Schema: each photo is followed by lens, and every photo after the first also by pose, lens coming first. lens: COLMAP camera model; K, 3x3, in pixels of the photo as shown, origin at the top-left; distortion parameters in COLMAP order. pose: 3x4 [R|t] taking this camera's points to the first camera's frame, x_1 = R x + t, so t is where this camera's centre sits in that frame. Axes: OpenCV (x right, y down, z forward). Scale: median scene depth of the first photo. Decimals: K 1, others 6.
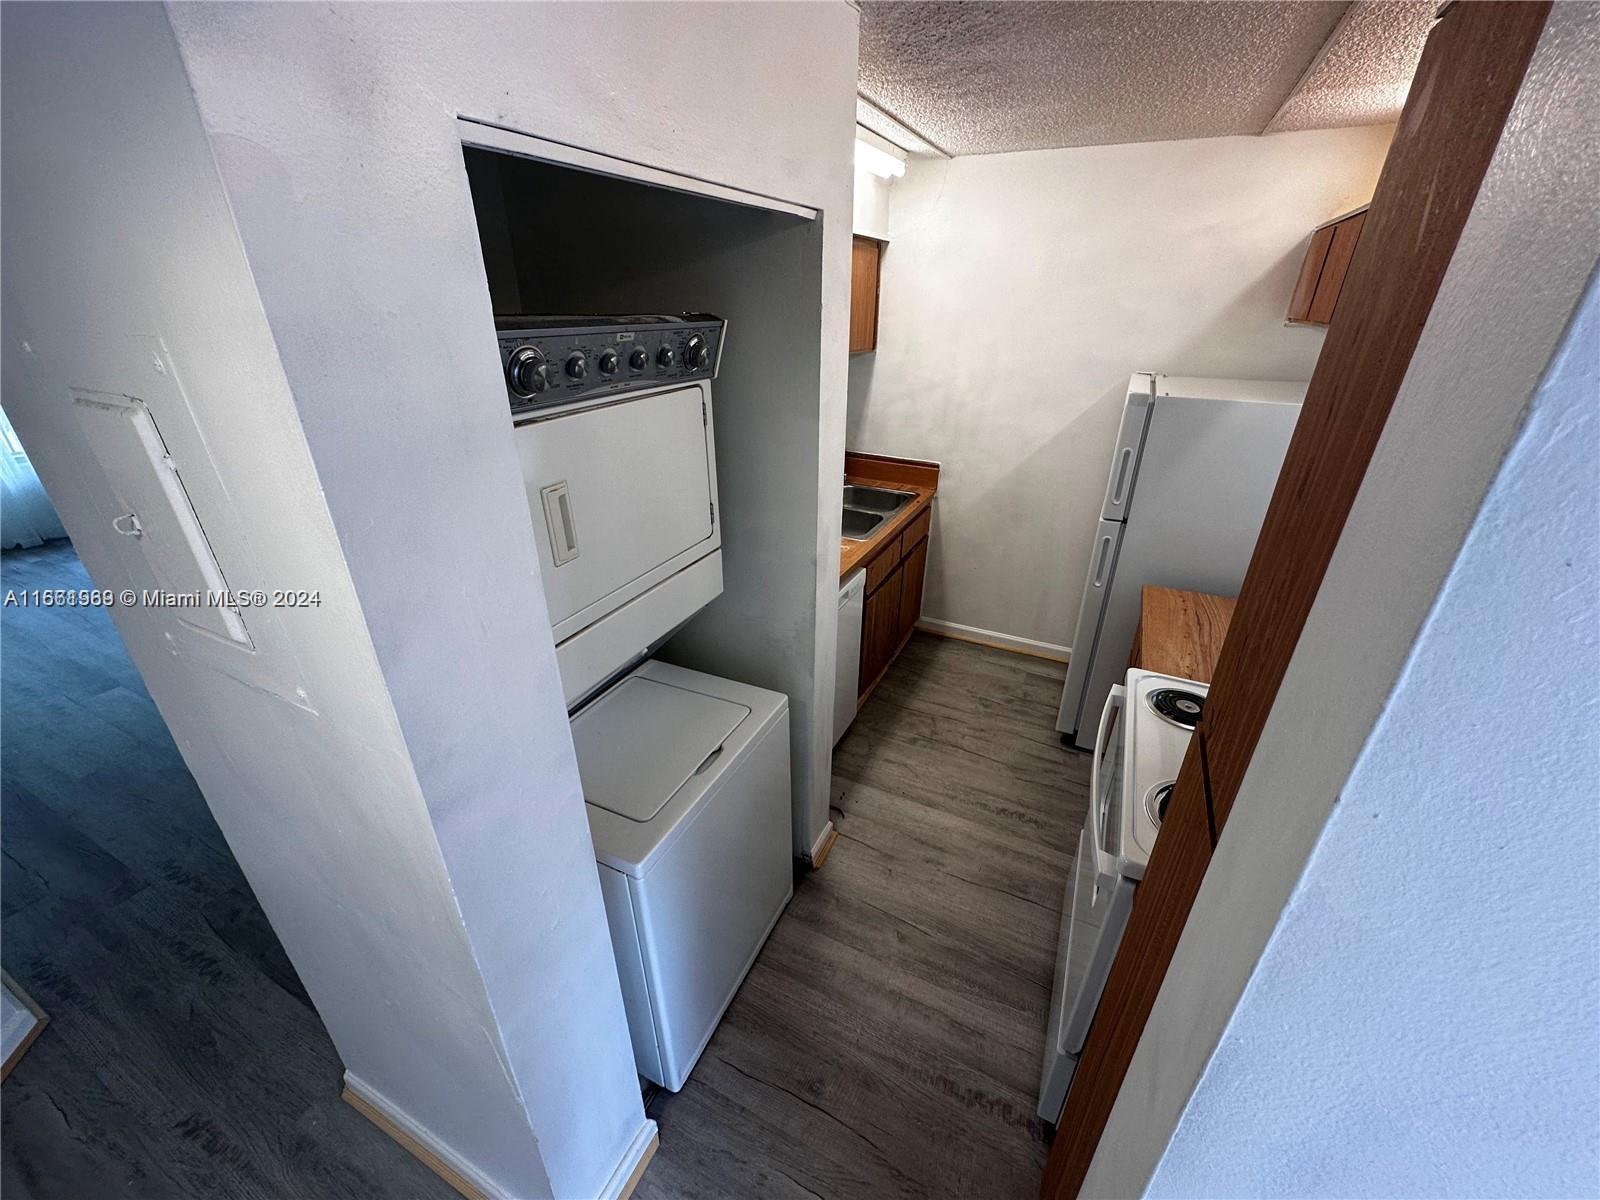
lens RADIAL K [[639.0, 0, 800.0], [0, 639.0, 600.0], [0, 0, 1]] dist [-0.001879, 0.000400]
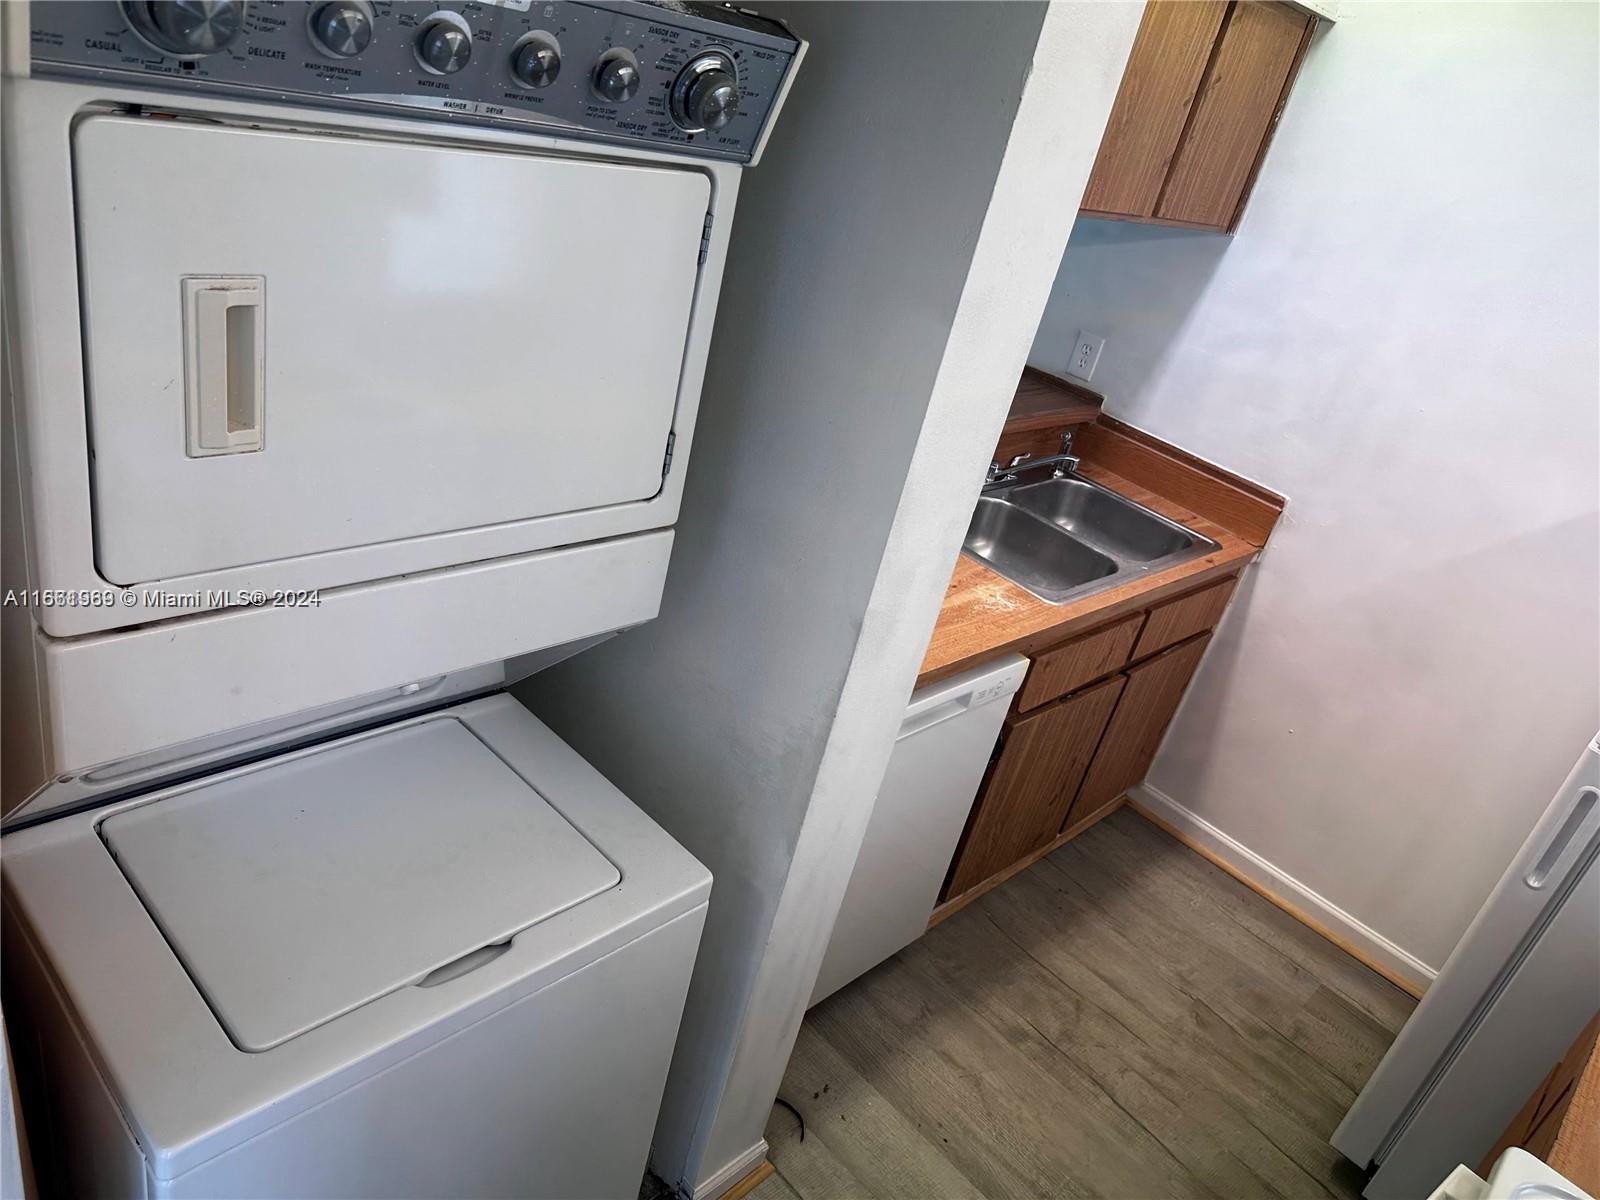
lens RADIAL K [[1133.6, 0, 800.0], [0, 1133.6, 600.0], [0, 0, 1]] dist [0.103982, -0.178819]
pose [[0.925425, 0.332814, -0.181174, 0.080467], [-0.334523, 0.942132, 0.021960, -0.051183], [0.177998, 0.040285, 0.983206, 0.130385]]
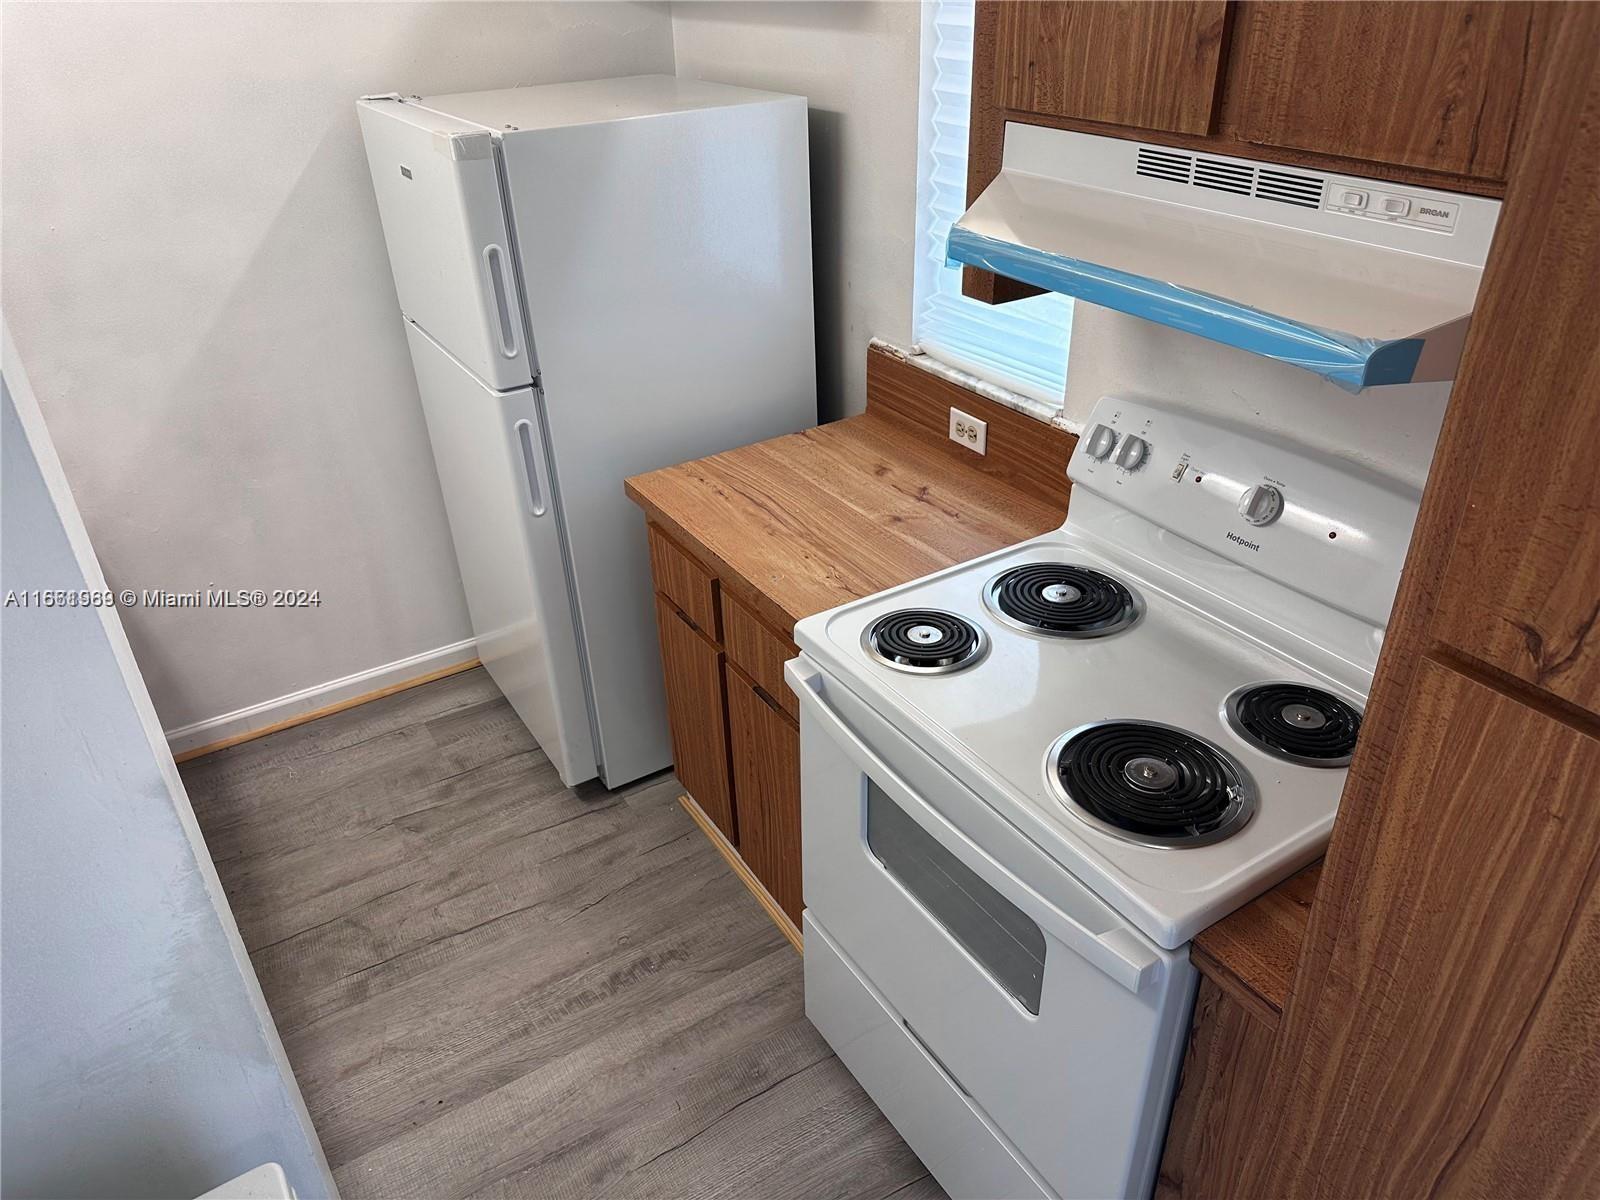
lens RADIAL K [[1133.6, 0, 800.0], [0, 1133.6, 600.0], [0, 0, 1]] dist [0.103982, -0.178819]
pose [[0.527794, -0.450743, 0.719906, -0.119176], [0.402485, 0.879096, 0.255335, -0.105056], [-0.747957, 0.154987, 0.645399, 0.227429]]
